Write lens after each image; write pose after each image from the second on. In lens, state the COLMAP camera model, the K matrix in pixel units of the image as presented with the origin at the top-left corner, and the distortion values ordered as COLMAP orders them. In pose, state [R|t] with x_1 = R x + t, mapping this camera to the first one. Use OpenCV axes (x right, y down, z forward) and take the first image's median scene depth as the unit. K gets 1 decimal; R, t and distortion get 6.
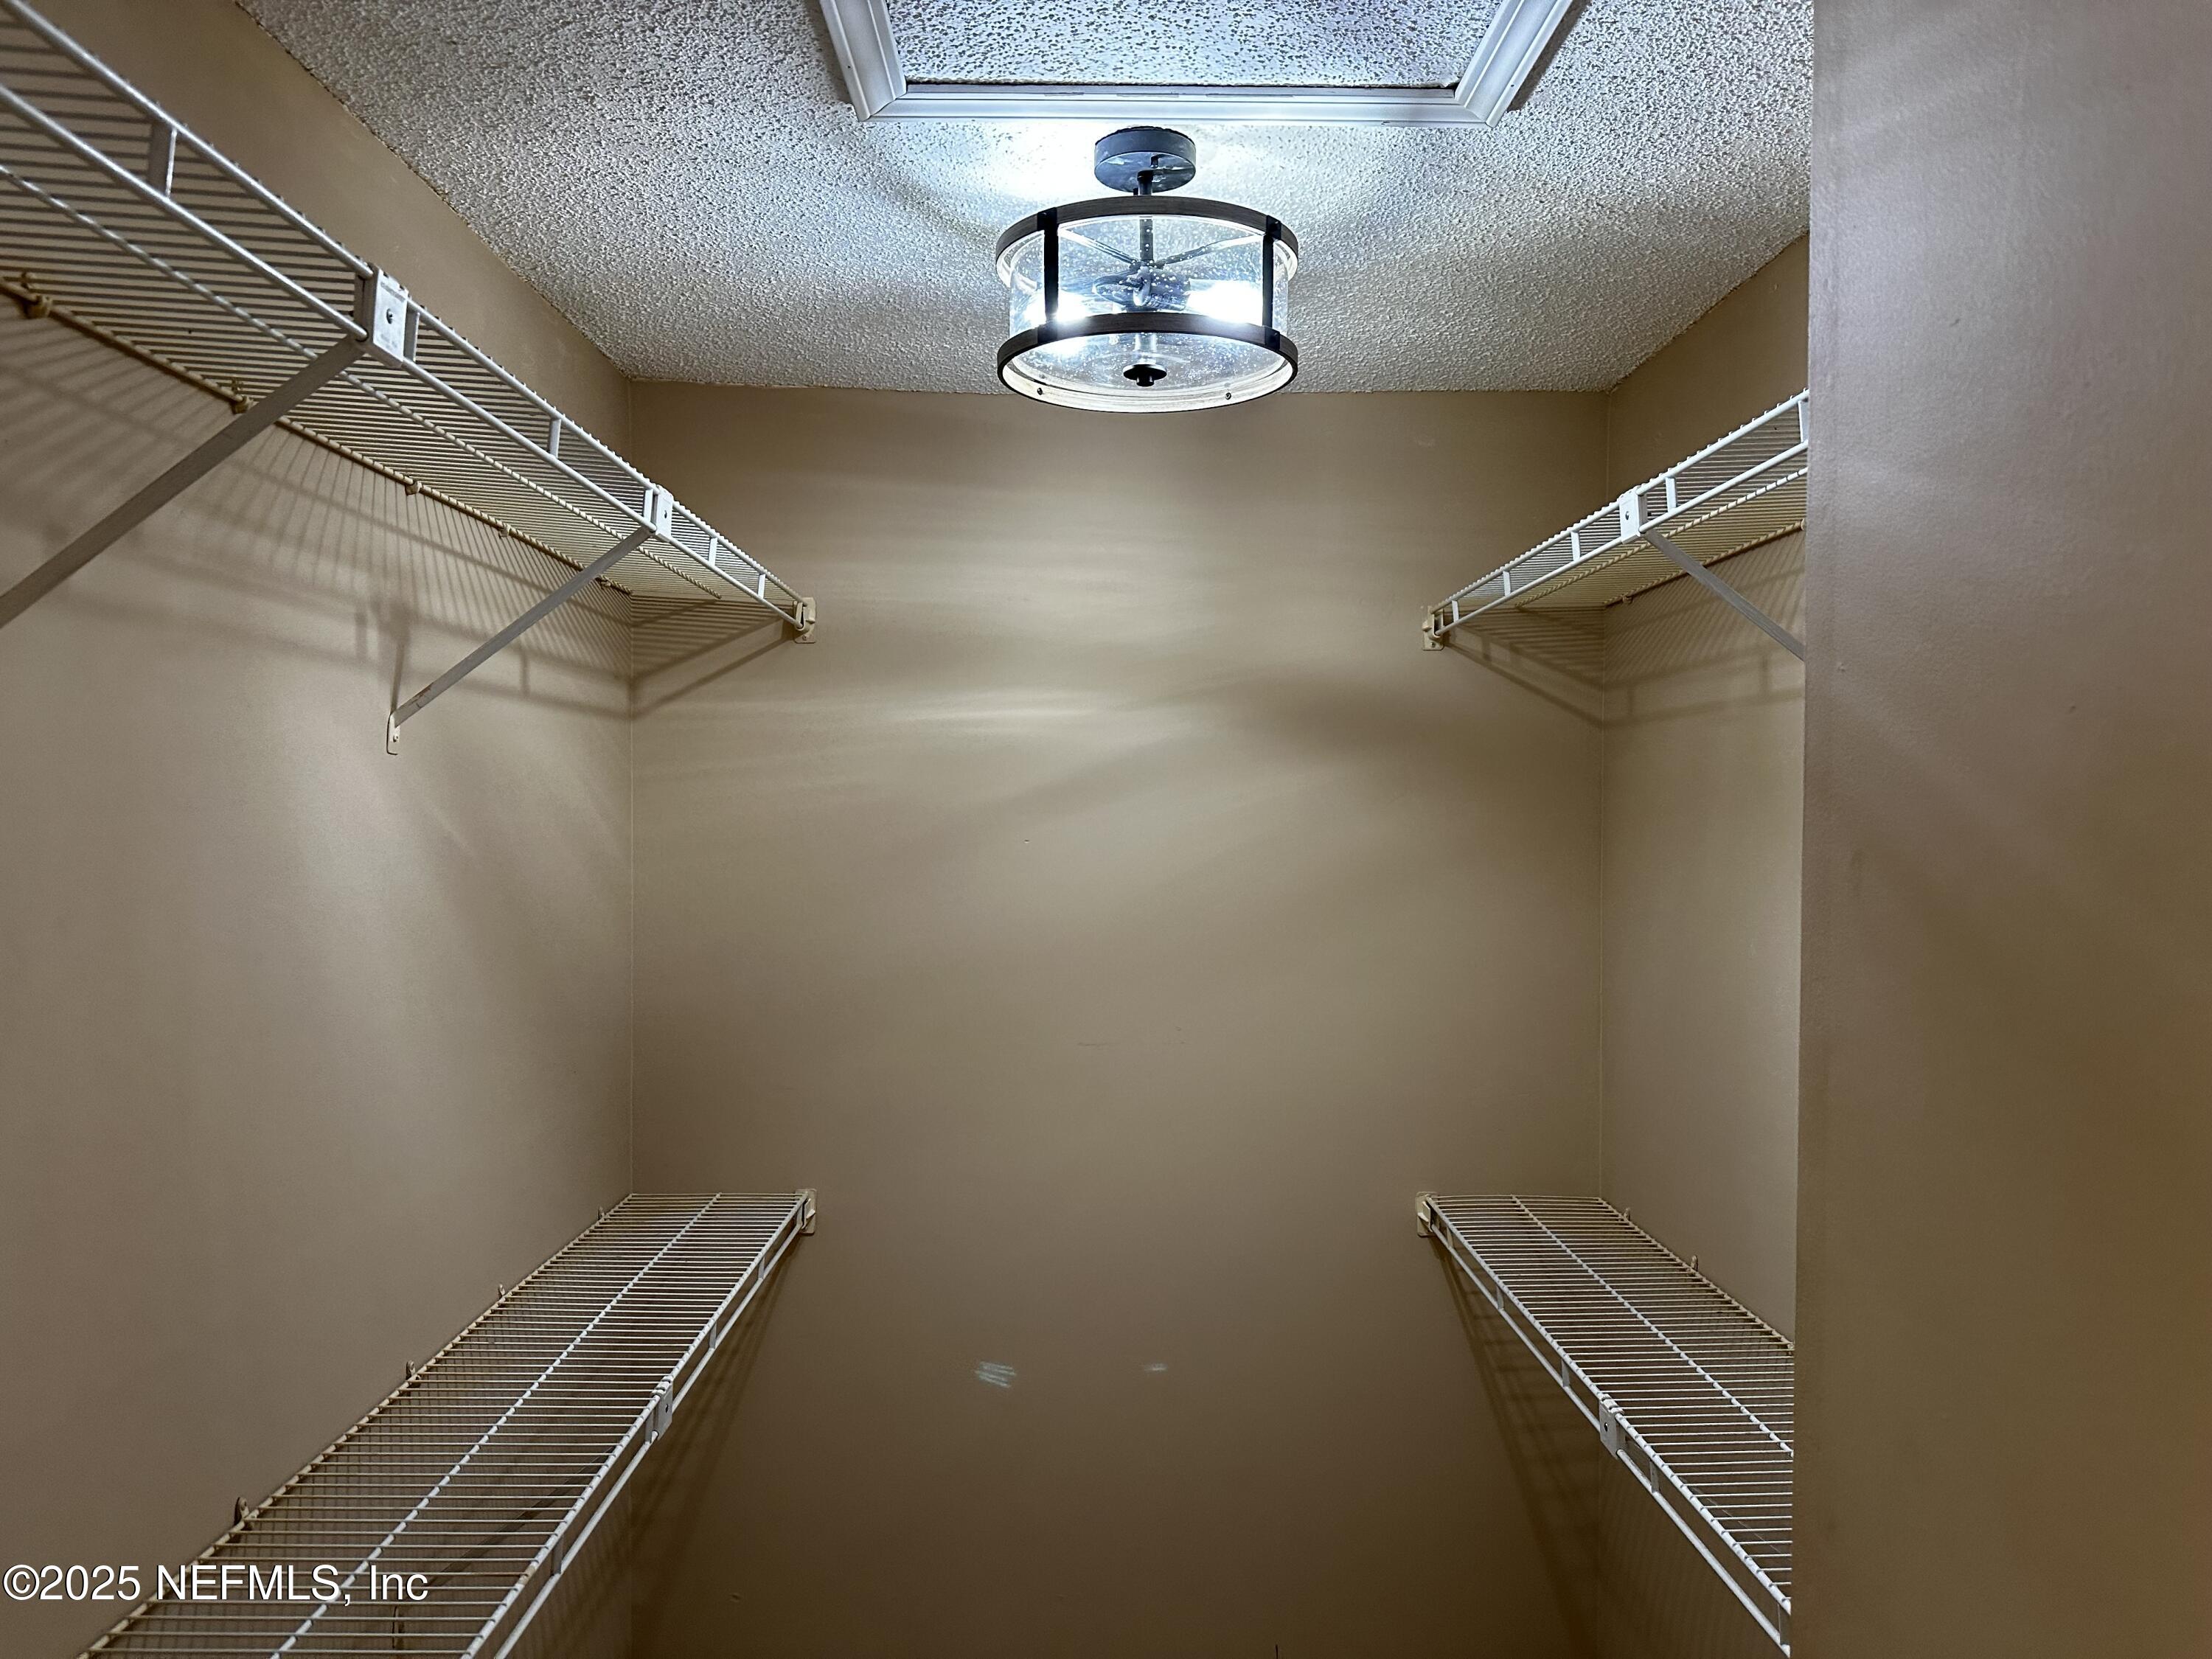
lens RADIAL K [[1548.1, 0, 1106.0], [0, 1548.1, 829.5], [0, 0, 1]] dist [0.140467, -0.166826]
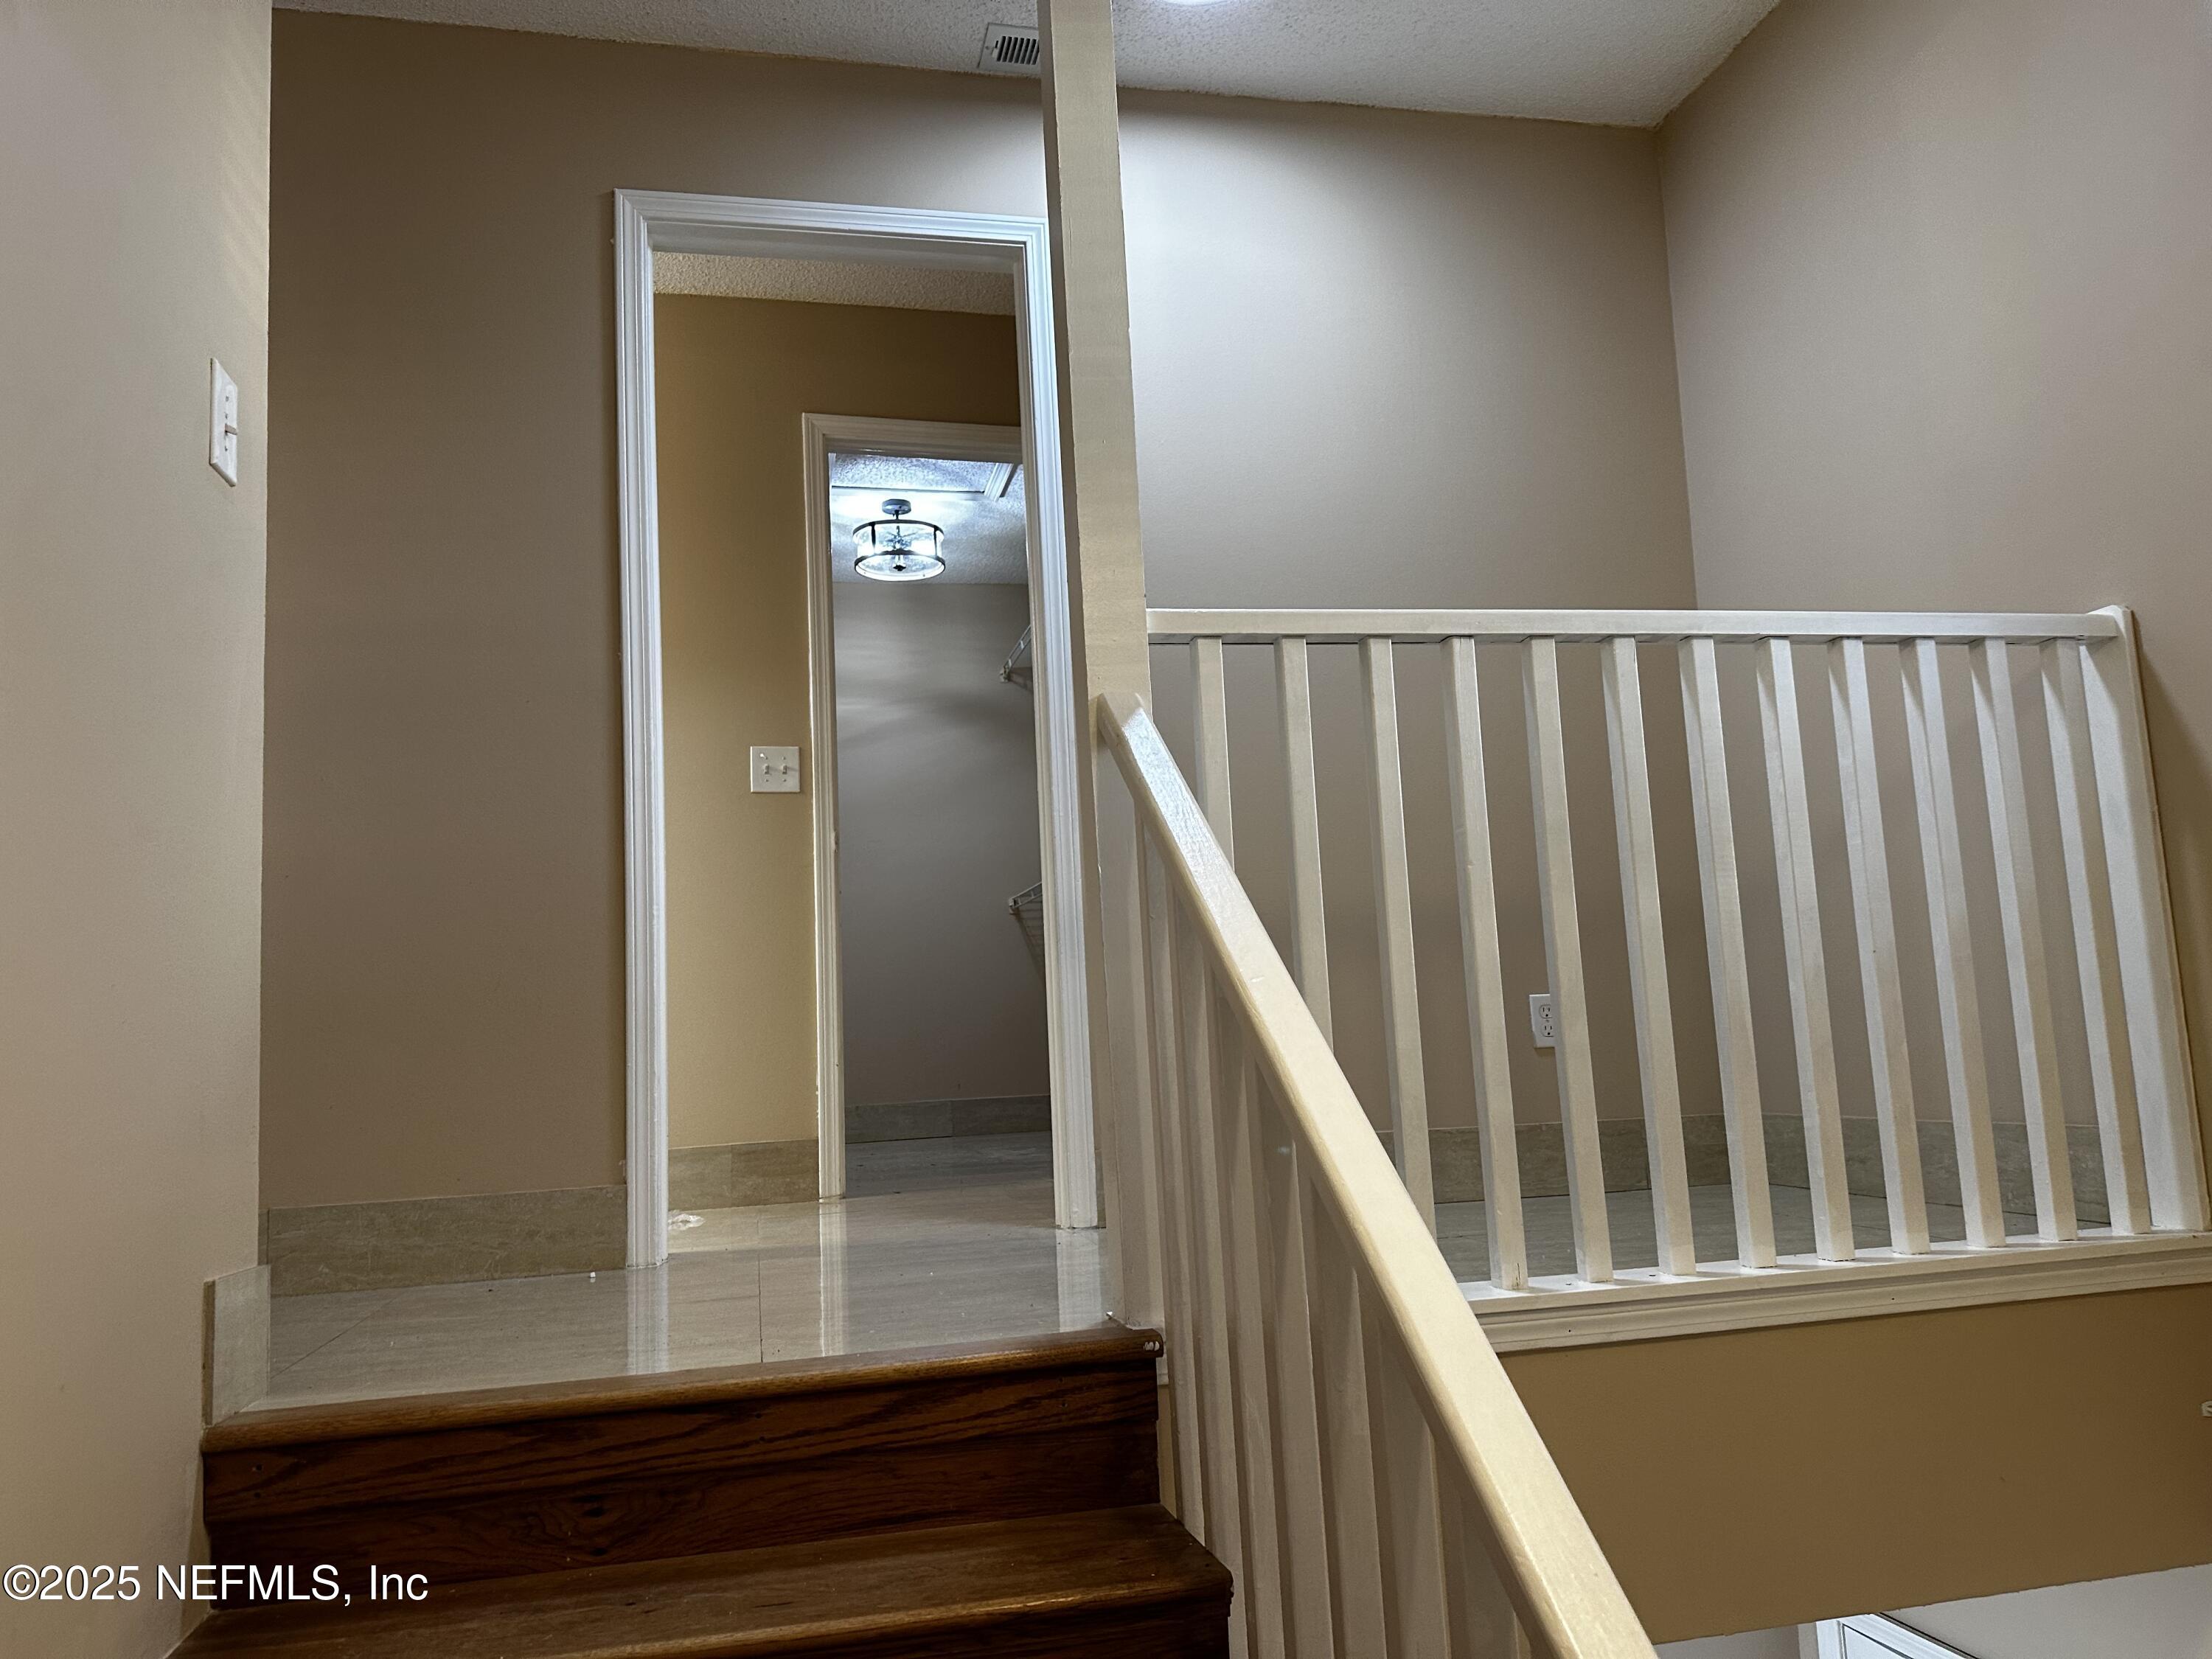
lens RADIAL K [[1548.1, 0, 1106.0], [0, 1548.1, 829.5], [0, 0, 1]] dist [0.140467, -0.166826]
pose [[0.977077, -0.027771, 0.211069, -0.262756], [0.062609, 0.985095, -0.160213, 0.822261], [-0.203473, 0.169755, 0.964252, -2.205741]]
